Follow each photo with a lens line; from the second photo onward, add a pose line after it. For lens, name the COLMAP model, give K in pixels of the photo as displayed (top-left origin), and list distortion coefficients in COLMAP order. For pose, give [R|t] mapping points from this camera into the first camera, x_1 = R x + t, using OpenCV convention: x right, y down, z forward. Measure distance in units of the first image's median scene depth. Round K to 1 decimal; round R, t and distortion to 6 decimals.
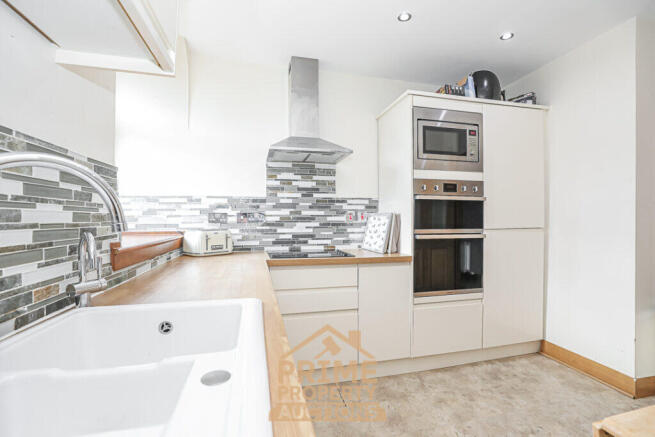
lens RADIAL K [[297.4, 0, 327.5], [0, 297.4, 218.5], [0, 0, 1]] dist [-0.023537, -0.000055]
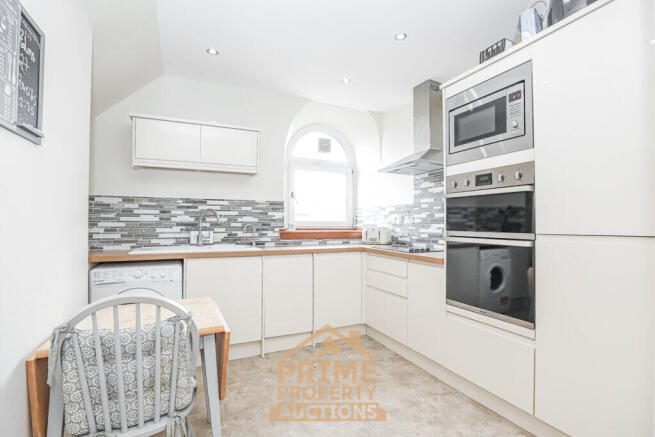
lens RADIAL K [[297.4, 0, 327.5], [0, 297.4, 218.5], [0, 0, 1]] dist [-0.023537, -0.000055]
pose [[0.214521, -0.015238, -0.976600, 1.067826], [-0.000666, 0.999876, -0.015748, 0.012431], [0.976719, 0.004029, 0.214485, 0.412453]]
